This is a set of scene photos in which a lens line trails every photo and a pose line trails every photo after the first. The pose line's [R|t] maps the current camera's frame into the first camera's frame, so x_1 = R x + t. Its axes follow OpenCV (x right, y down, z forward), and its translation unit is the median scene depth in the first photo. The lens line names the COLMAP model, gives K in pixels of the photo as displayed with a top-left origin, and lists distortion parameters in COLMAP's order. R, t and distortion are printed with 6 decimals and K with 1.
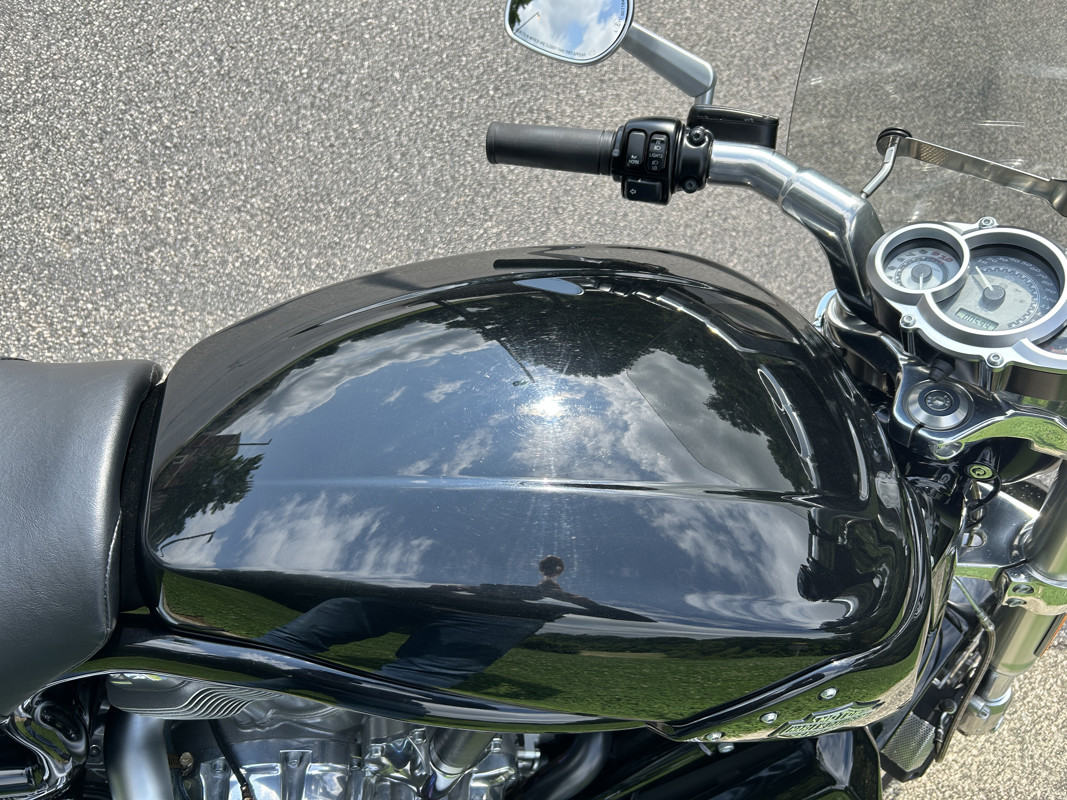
lens RADIAL K [[803.5, 0, 537.3], [0, 803.5, 394.3], [0, 0, 1]] dist [0.048546, -0.047602]
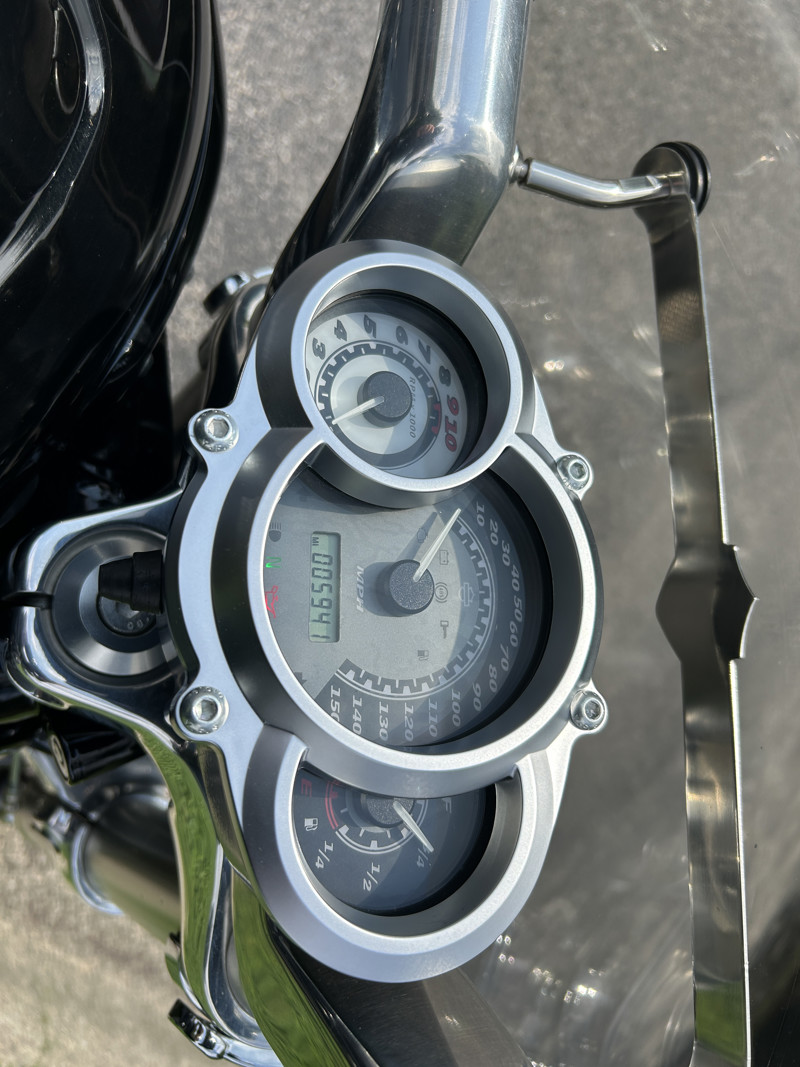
lens RADIAL K [[803.5, 0, 400.0], [0, 803.5, 533.5], [0, 0, 1]] dist [0.048546, -0.047602]
pose [[0.467322, 0.767372, 0.439033, 0.139340], [-0.864762, 0.500024, 0.046506, -0.053851], [-0.183840, -0.401392, 0.897266, 0.249278]]
